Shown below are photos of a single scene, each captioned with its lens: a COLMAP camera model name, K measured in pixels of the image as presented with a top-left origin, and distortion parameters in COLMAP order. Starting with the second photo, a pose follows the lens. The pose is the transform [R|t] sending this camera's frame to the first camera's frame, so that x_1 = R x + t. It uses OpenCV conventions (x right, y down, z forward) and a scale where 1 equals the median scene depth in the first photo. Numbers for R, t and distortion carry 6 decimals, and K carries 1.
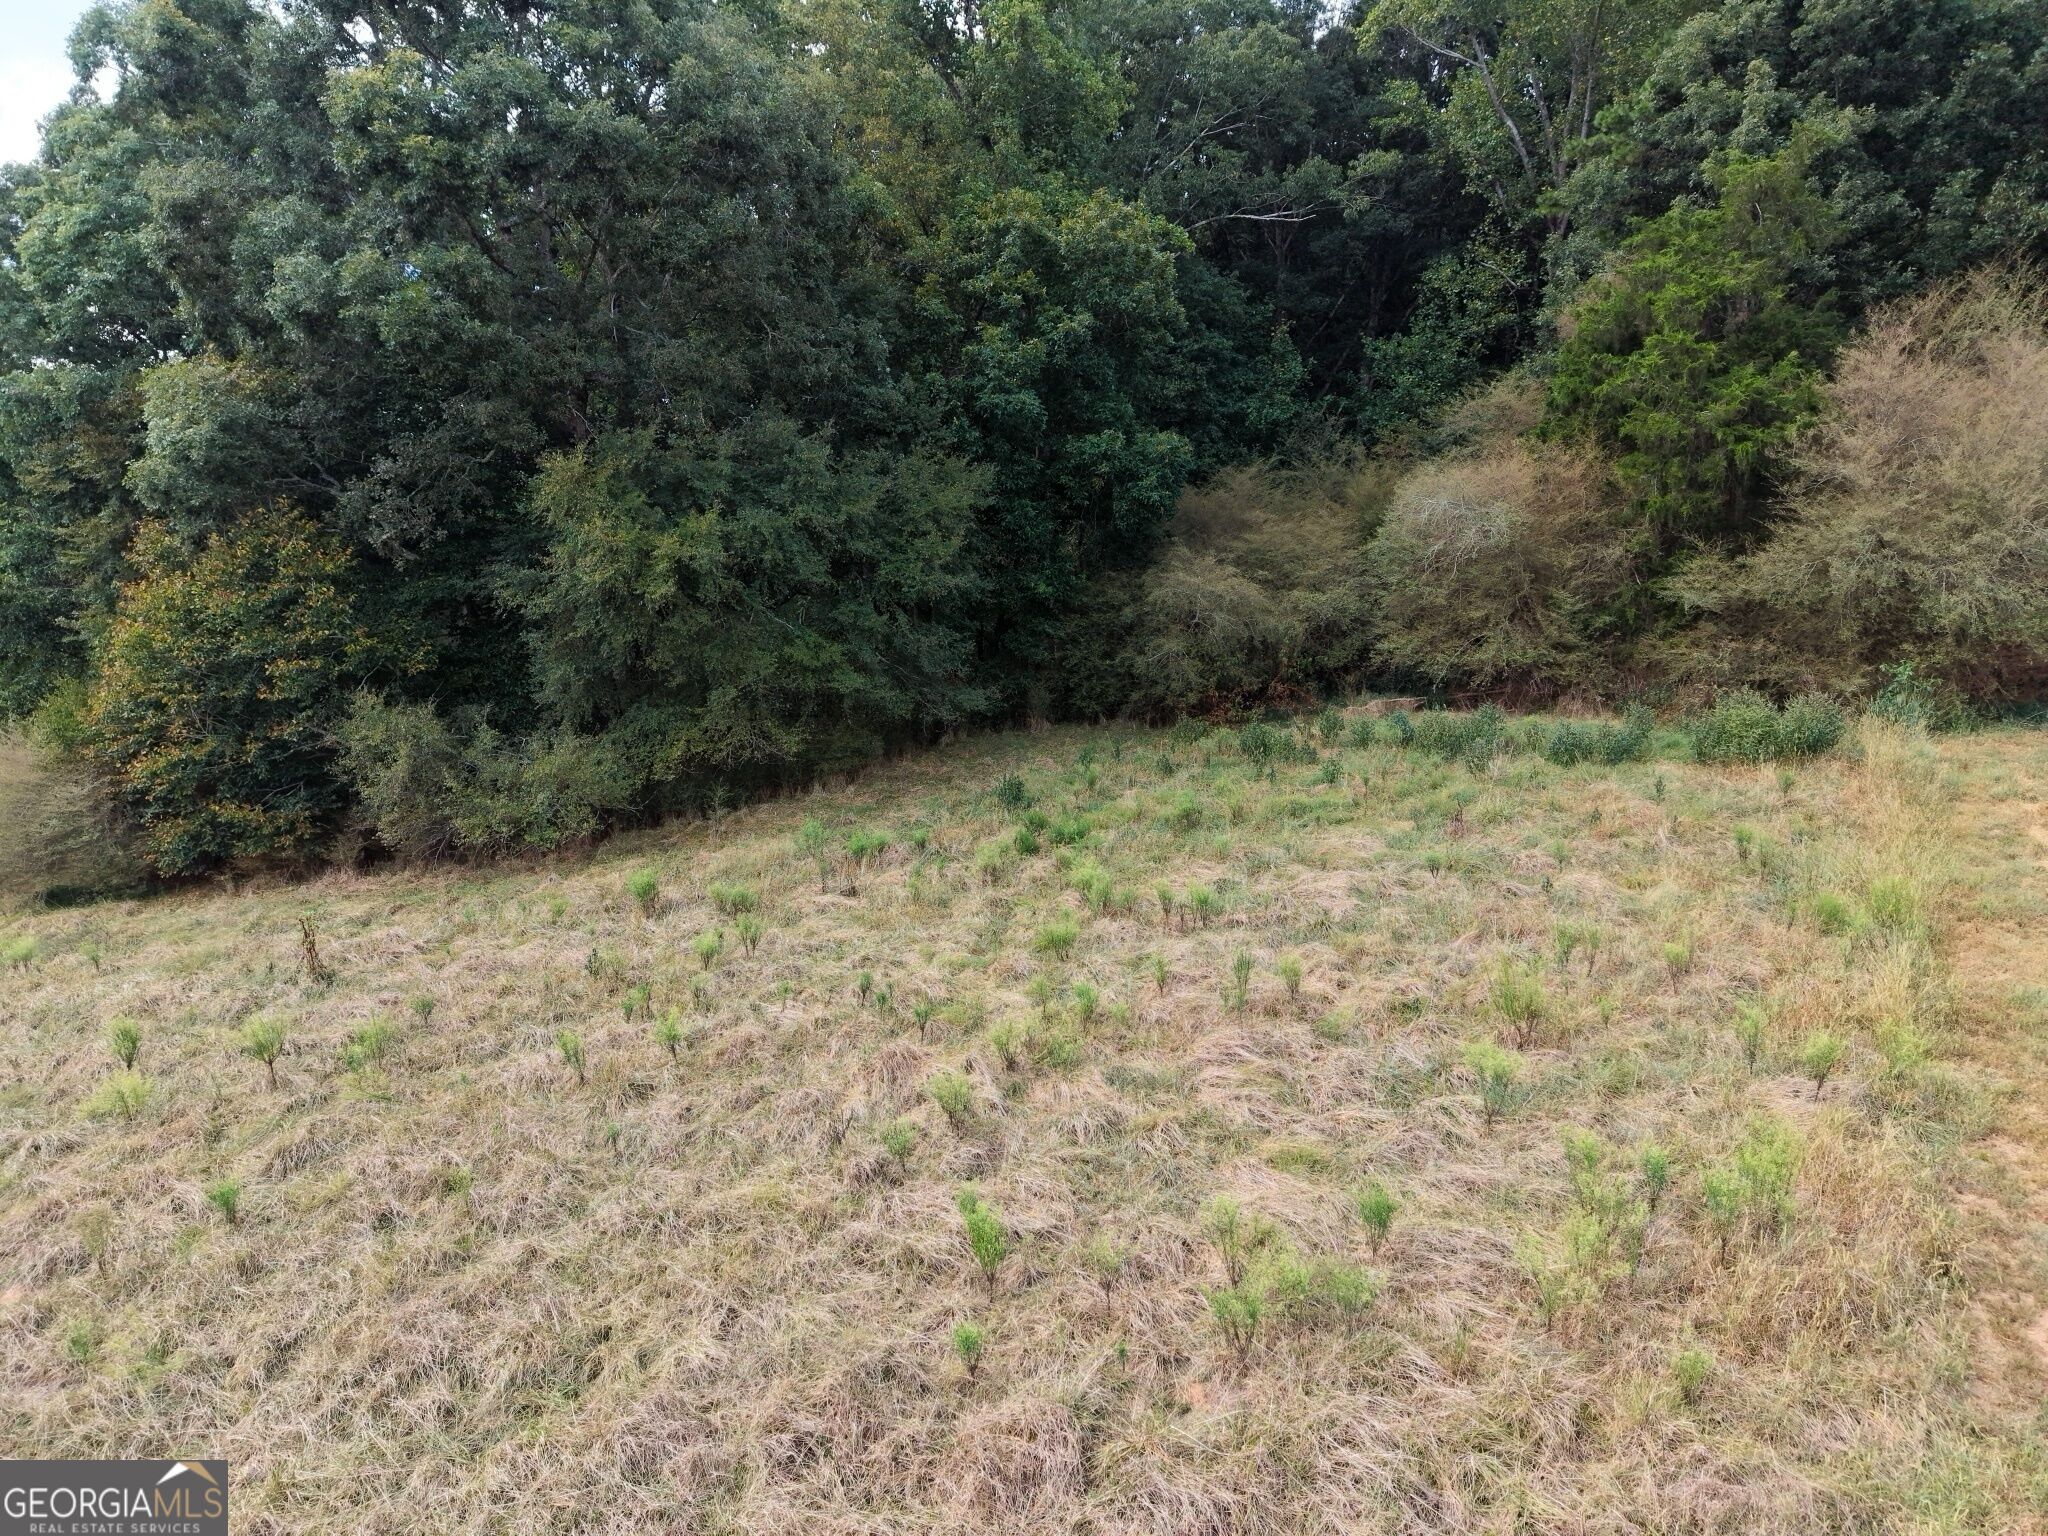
lens RADIAL K [[1402.8, 0, 1027.9], [0, 1402.8, 763.9], [0, 0, 1]] dist [0.035534, -0.035206]
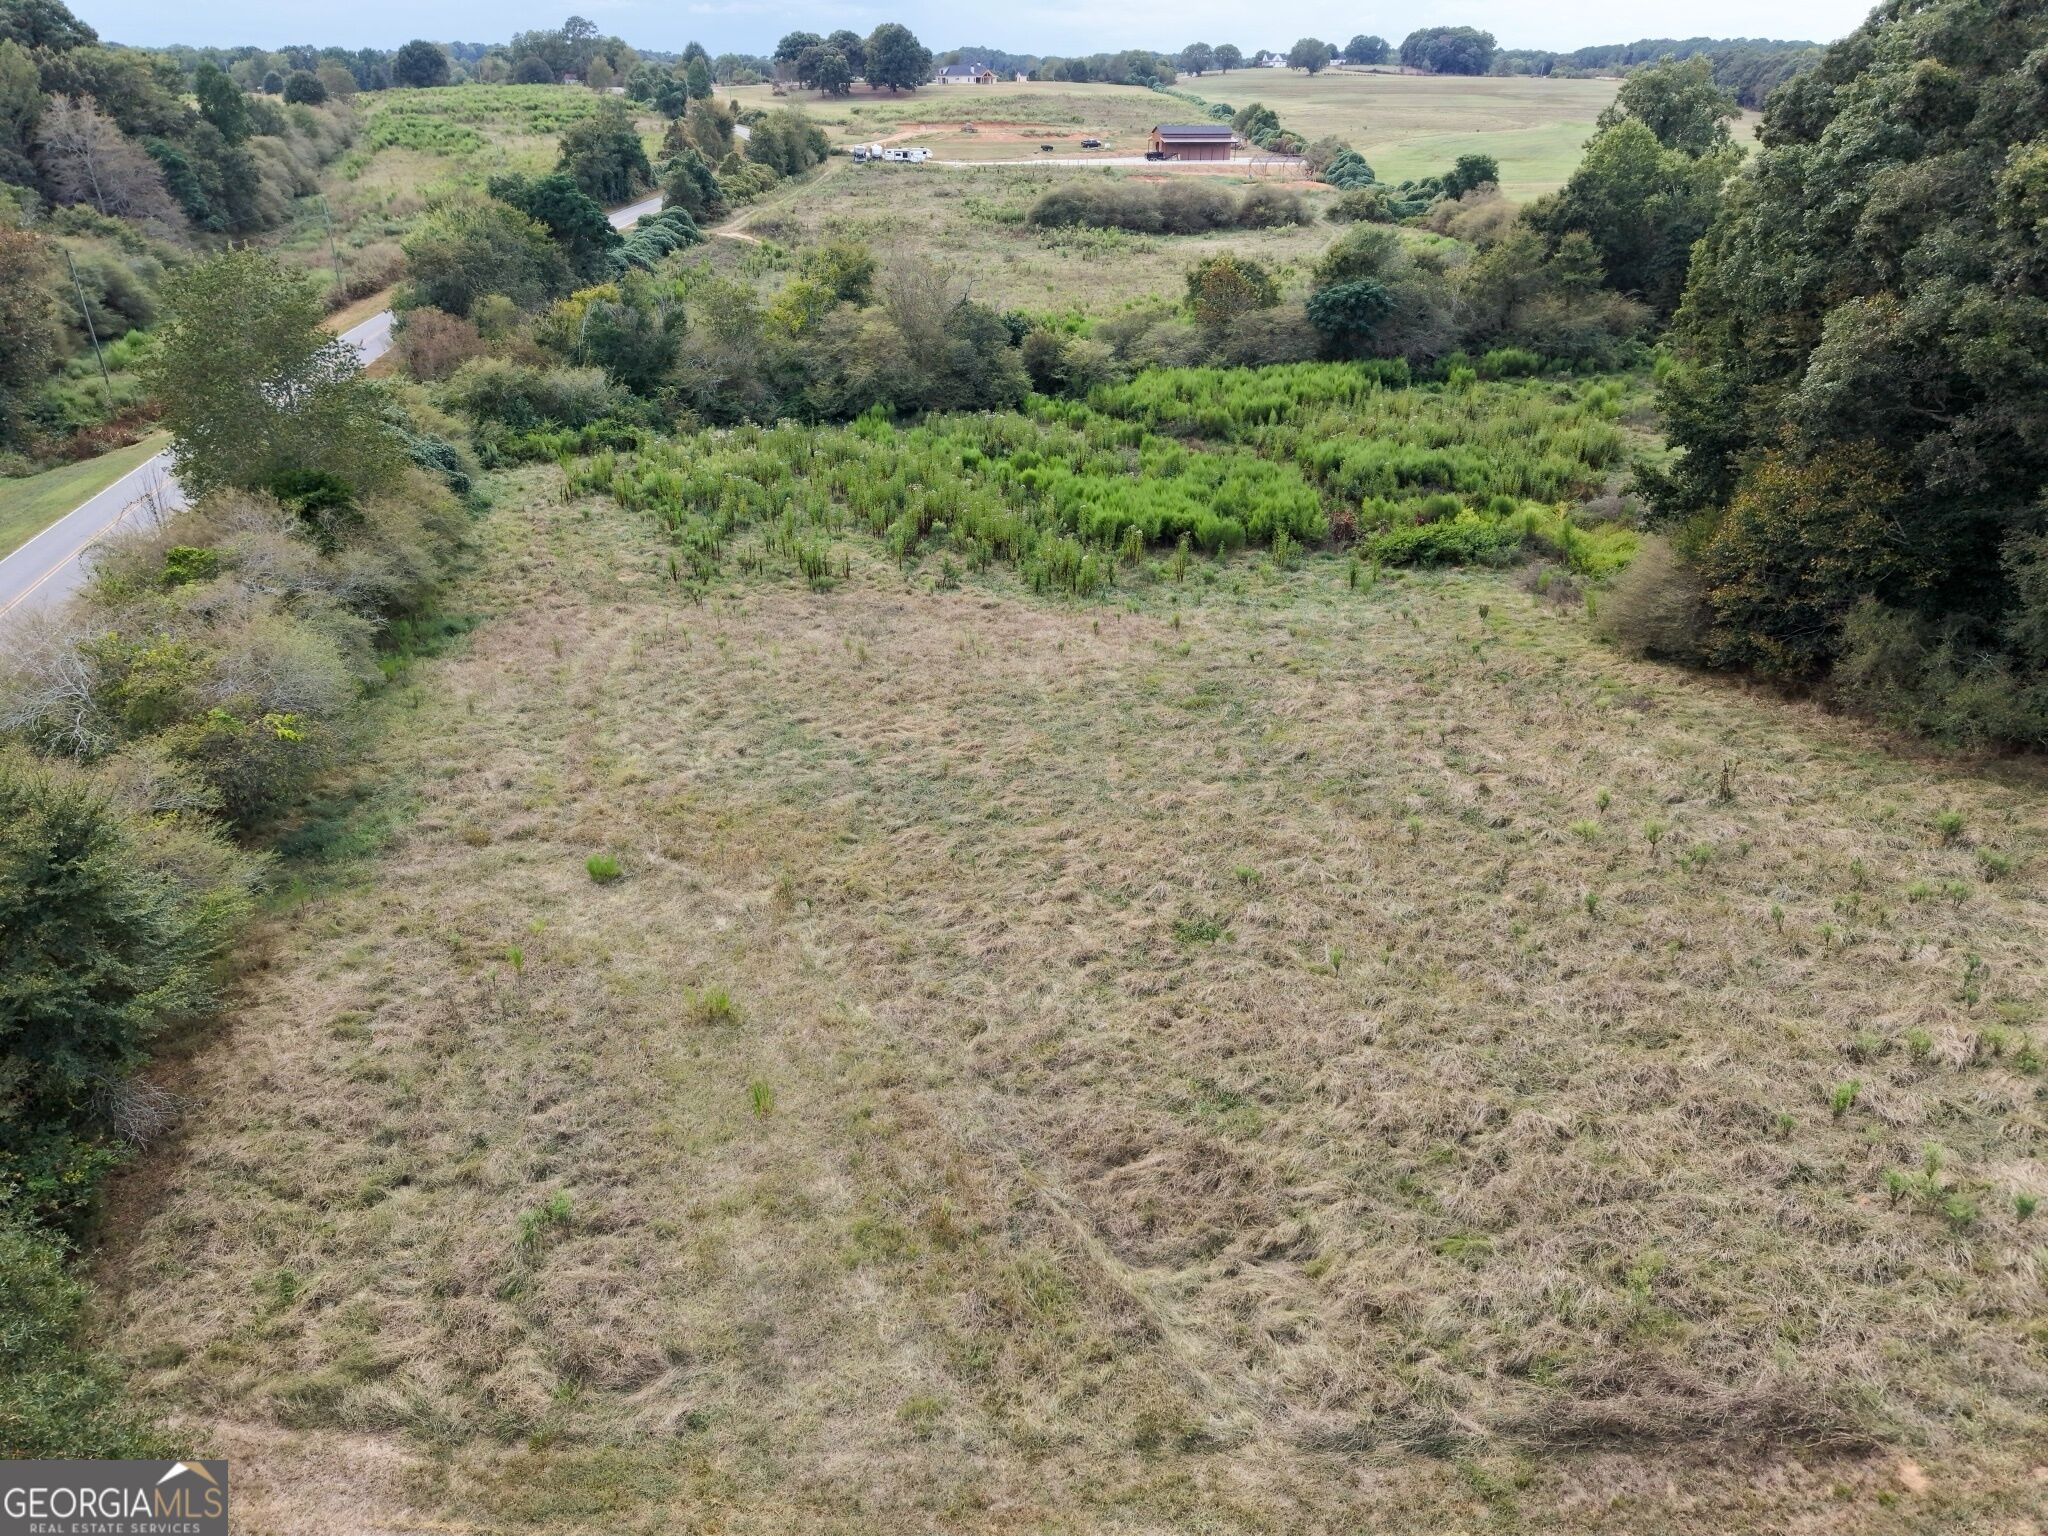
lens RADIAL K [[1402.8, 0, 1029.2], [0, 1402.8, 774.1], [0, 0, 1]] dist [0.035534, -0.035206]
pose [[0.447739, 0.401356, -0.799026, 0.334549], [-0.178791, 0.915740, 0.359796, -0.236602], [0.876107, -0.018236, 0.481771, -0.390313]]
